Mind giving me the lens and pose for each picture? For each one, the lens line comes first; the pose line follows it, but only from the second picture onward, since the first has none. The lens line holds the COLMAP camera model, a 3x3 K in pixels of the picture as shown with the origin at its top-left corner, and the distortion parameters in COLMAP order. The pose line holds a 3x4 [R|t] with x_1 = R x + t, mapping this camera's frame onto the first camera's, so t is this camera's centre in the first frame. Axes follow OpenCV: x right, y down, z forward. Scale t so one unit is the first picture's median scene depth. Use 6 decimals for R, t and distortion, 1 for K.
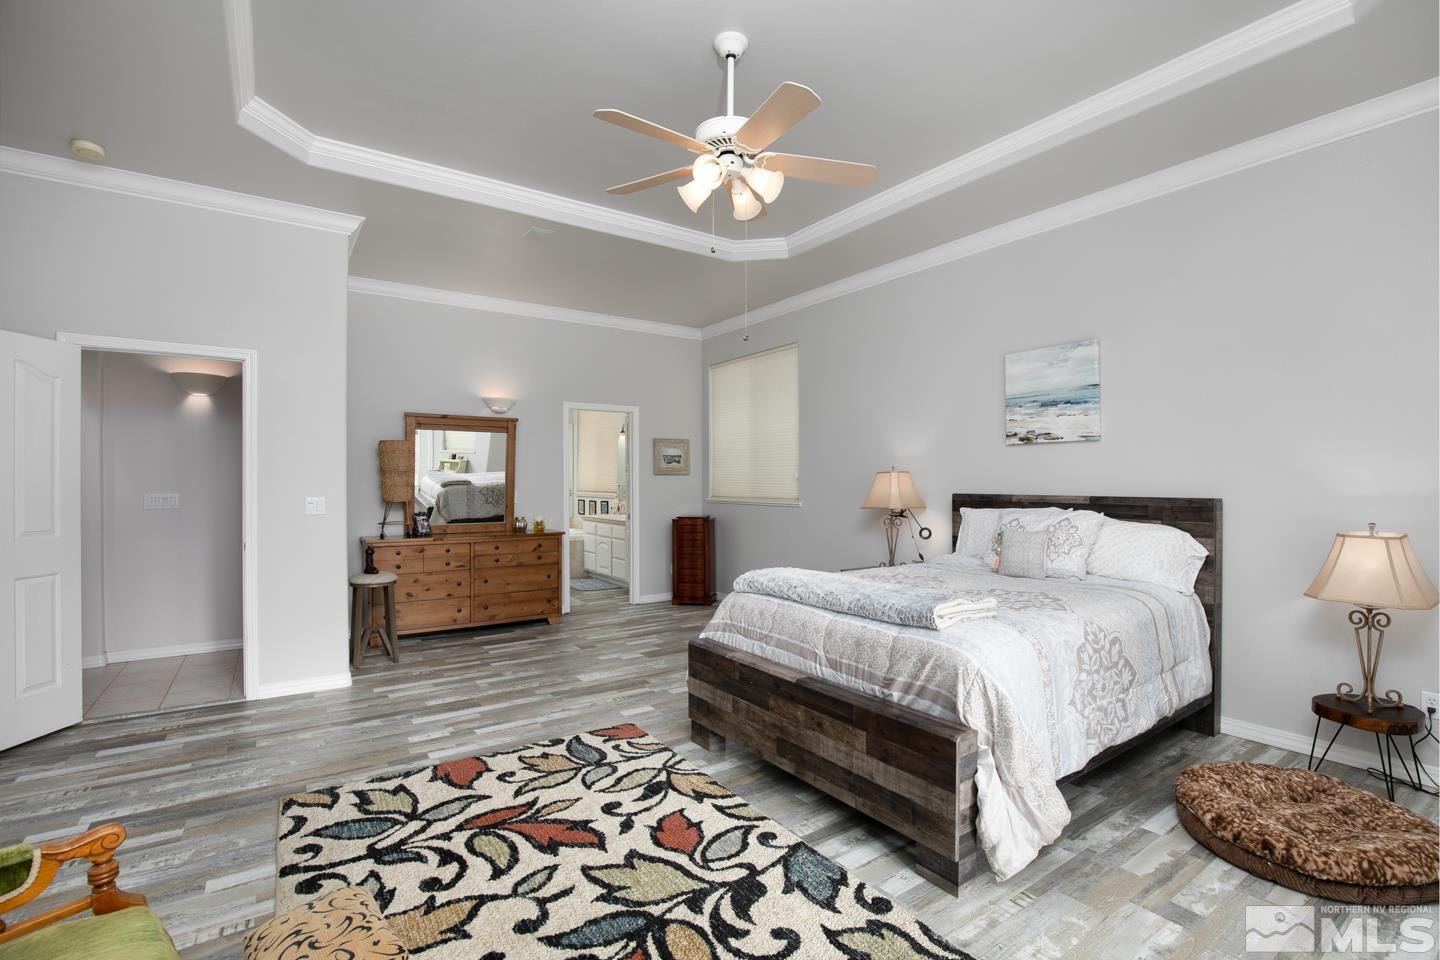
lens RADIAL K [[647.6, 0, 720.0], [0, 647.6, 480.0], [0, 0, 1]] dist [-0.029868, 0.000776]
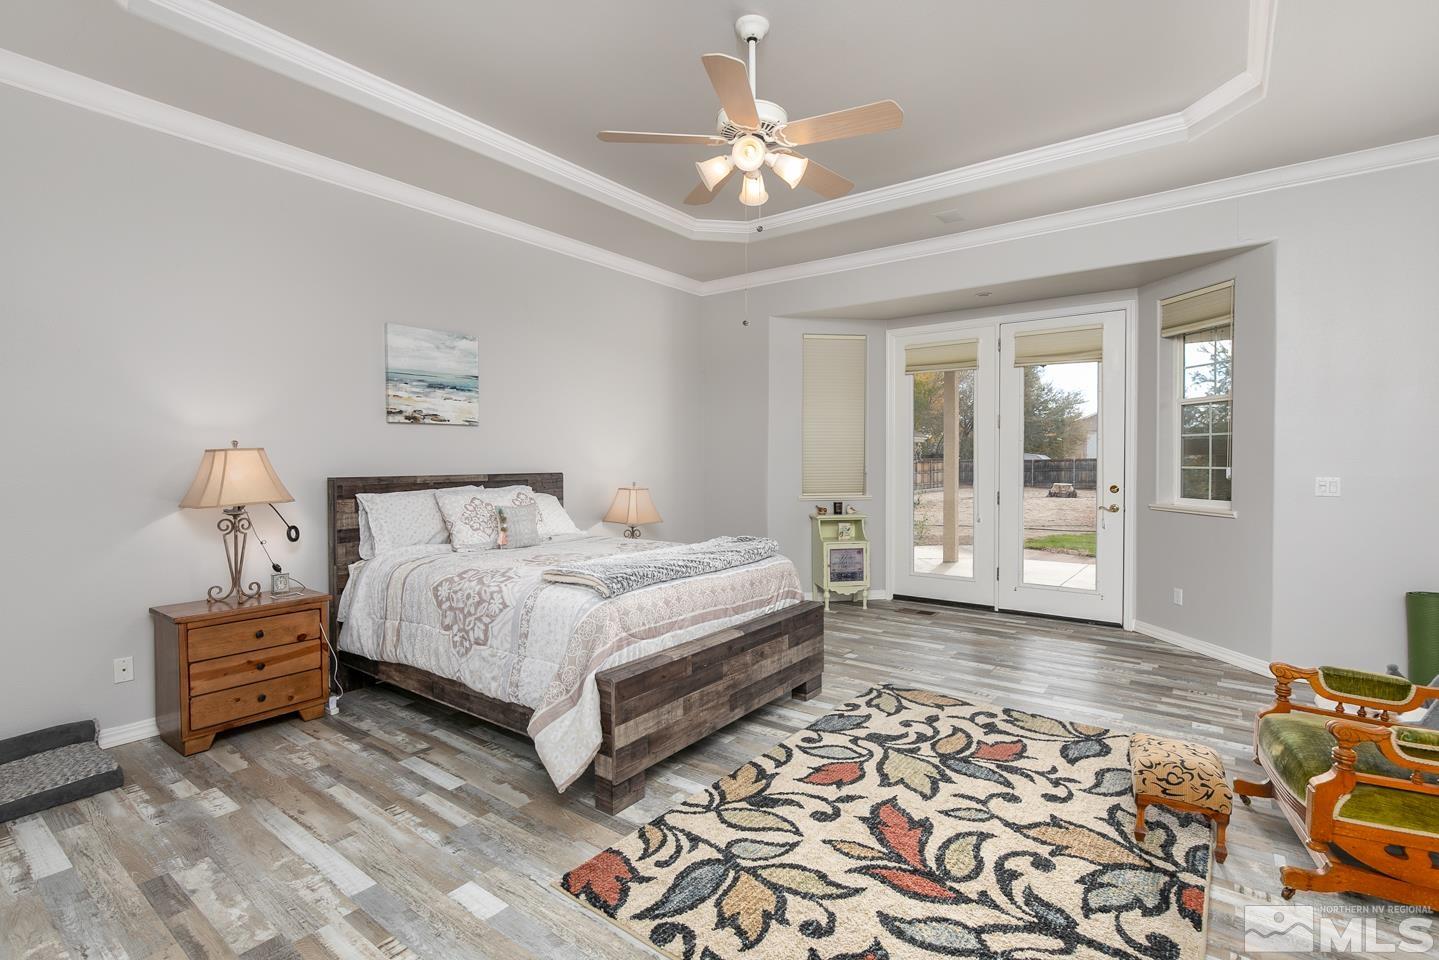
lens RADIAL K [[672.1, 0, 716.5], [0, 672.1, 473.5], [0, 0, 1]] dist [-0.002917, -0.000160]
pose [[-0.304455, -0.016843, 0.952378, -1.085381], [0.004089, 0.999811, 0.018989, 0.003824], [-0.952518, 0.009676, -0.304328, 1.518477]]
